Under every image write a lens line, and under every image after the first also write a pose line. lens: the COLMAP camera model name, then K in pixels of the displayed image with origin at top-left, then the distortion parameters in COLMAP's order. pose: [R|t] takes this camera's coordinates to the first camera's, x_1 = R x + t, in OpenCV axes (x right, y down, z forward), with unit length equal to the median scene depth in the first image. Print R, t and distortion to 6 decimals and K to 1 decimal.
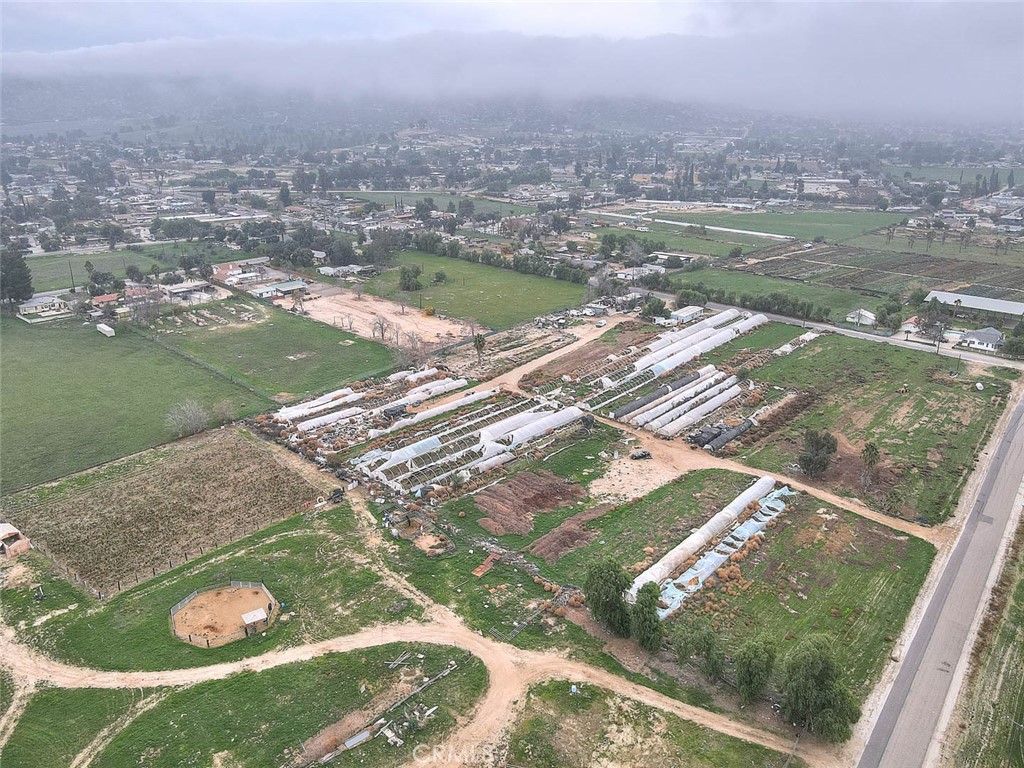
lens RADIAL K [[755.1, 0, 512.2], [0, 755.1, 375.5], [0, 0, 1]] dist [0.001407, 0.028226]
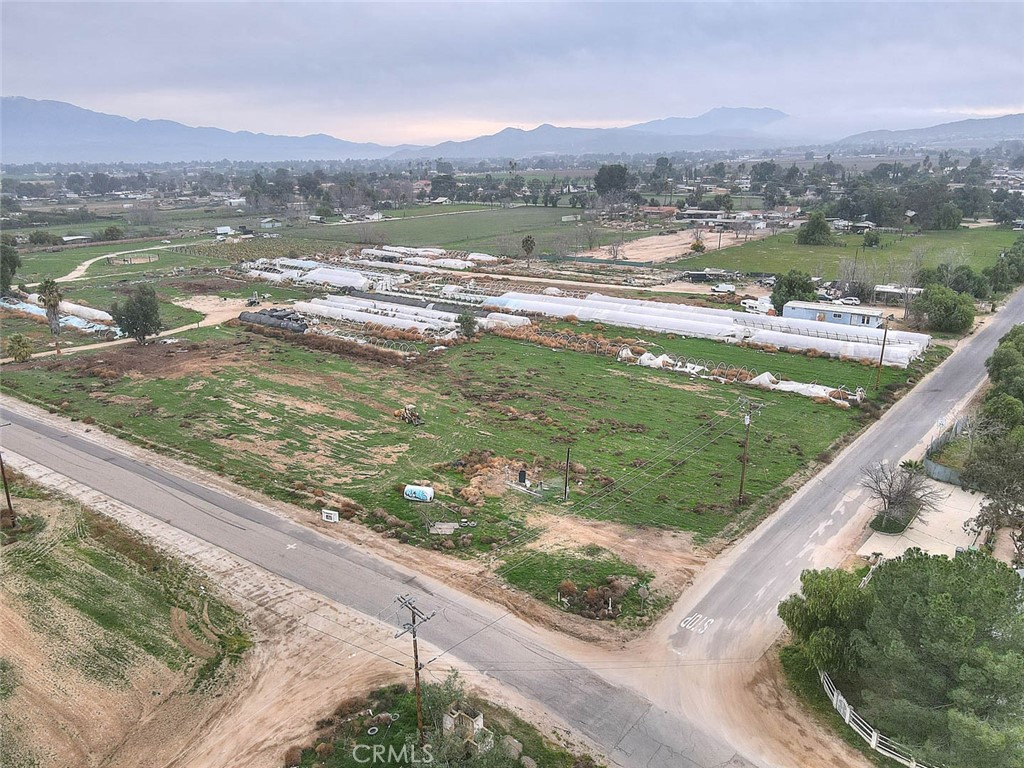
lens RADIAL K [[755.1, 0, 512.2], [0, 755.1, 375.5], [0, 0, 1]] dist [0.001407, 0.028226]
pose [[0.050891, 0.286035, -0.956867, 1.040642], [-0.324248, 0.910938, 0.255060, -0.150604], [0.944602, 0.297282, 0.139104, 1.093930]]
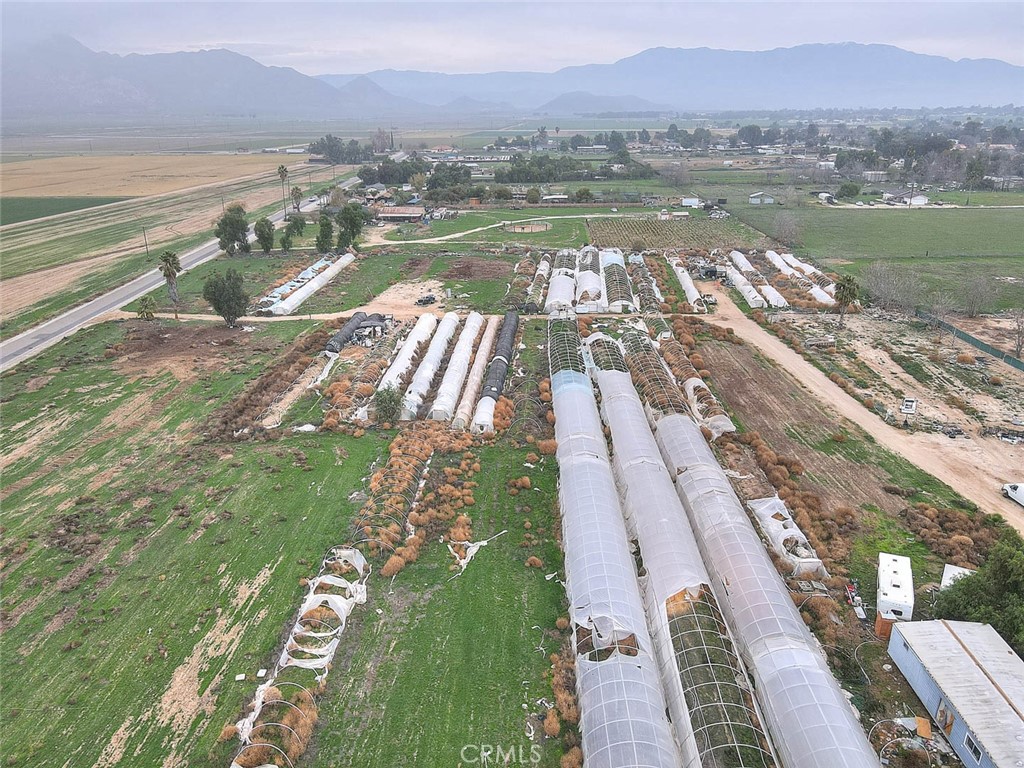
lens RADIAL K [[755.1, 0, 512.2], [0, 755.1, 375.5], [0, 0, 1]] dist [0.001407, 0.028226]
pose [[-0.775335, 0.224552, -0.590281, 0.566379], [-0.198517, 0.800626, 0.565323, -0.304221], [0.599538, 0.555496, -0.576176, 1.453588]]
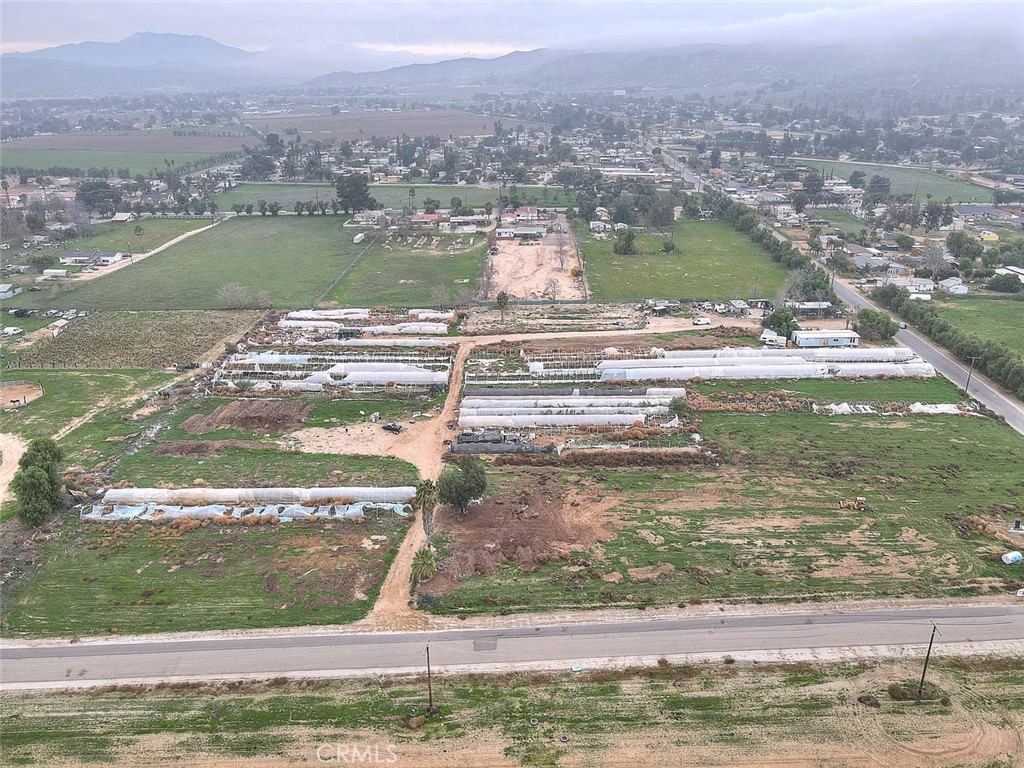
lens RADIAL K [[755.1, 0, 512.2], [0, 755.1, 375.5], [0, 0, 1]] dist [0.001407, 0.028226]
pose [[0.663750, 0.271971, -0.696755, 0.807837], [-0.245822, 0.959121, 0.140205, -0.109317], [0.706405, 0.078217, 0.703473, 0.404959]]
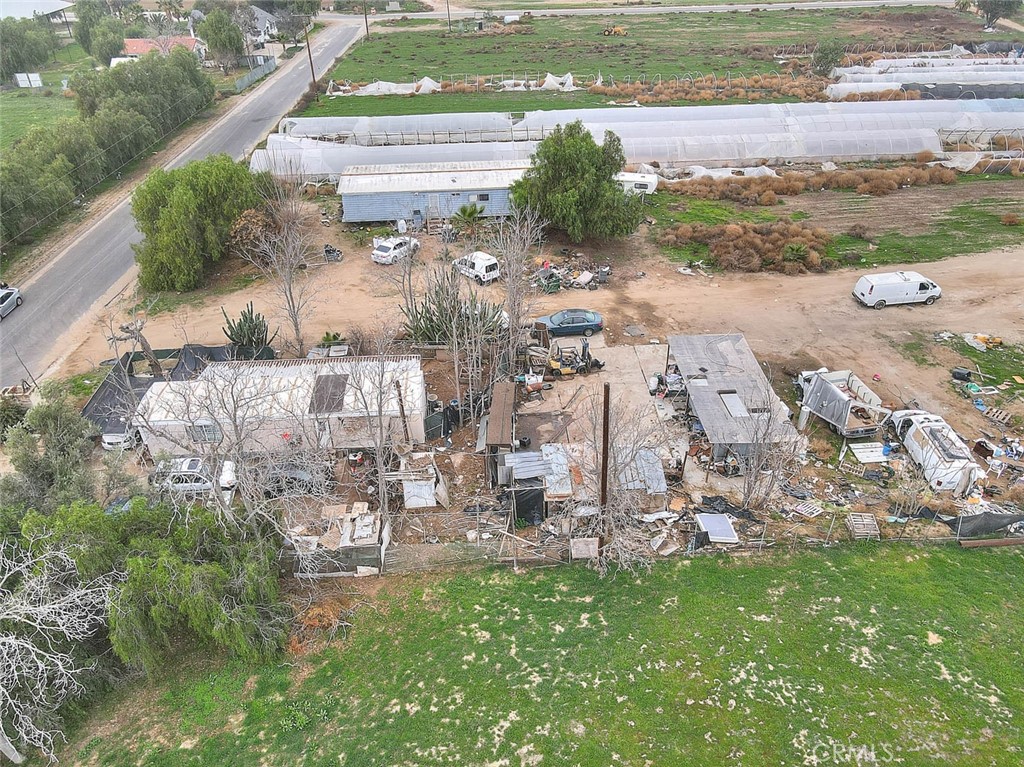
lens RADIAL K [[755.1, 0, 512.2], [0, 755.1, 375.0], [0, 0, 1]] dist [0.001407, 0.028226]
pose [[-0.694607, -0.390133, 0.604414, 0.093918], [0.252901, 0.654121, 0.712858, -0.290034], [-0.673470, 0.648013, -0.355692, 1.617716]]
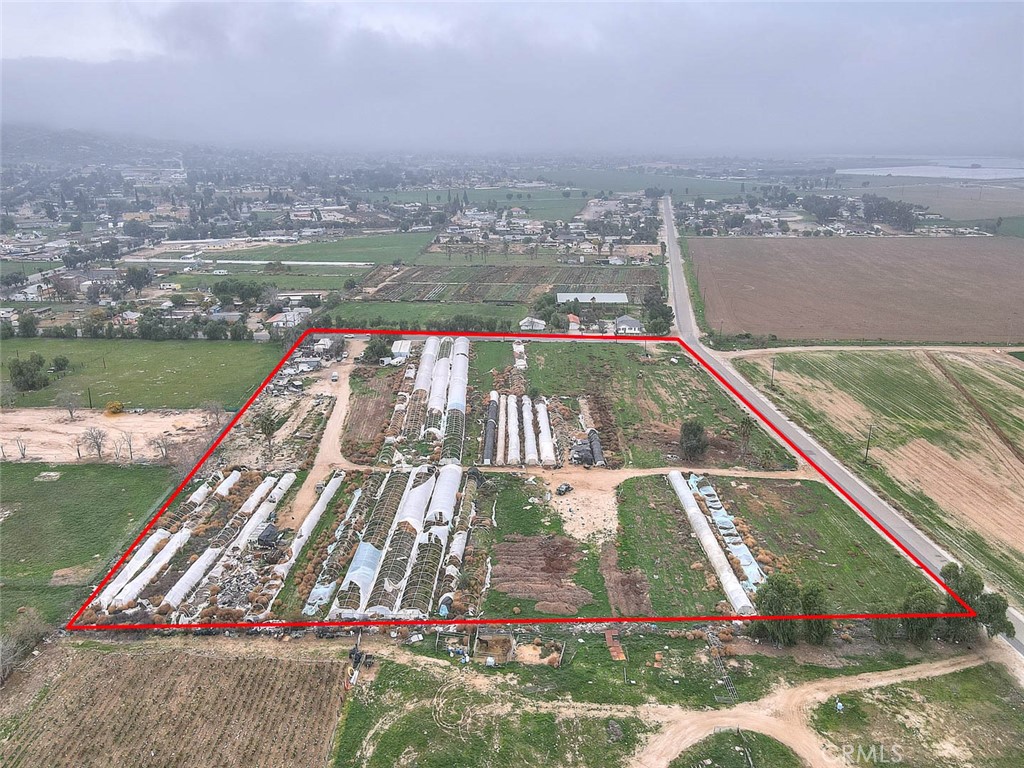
lens RADIAL K [[755.1, 0, 512.2], [0, 755.1, 375.5], [0, 0, 1]] dist [0.001407, 0.028226]
pose [[0.737451, -0.203844, 0.643904, -0.442036], [0.226928, 0.972726, 0.048046, -0.093045], [-0.636136, 0.110688, 0.763596, 0.242096]]
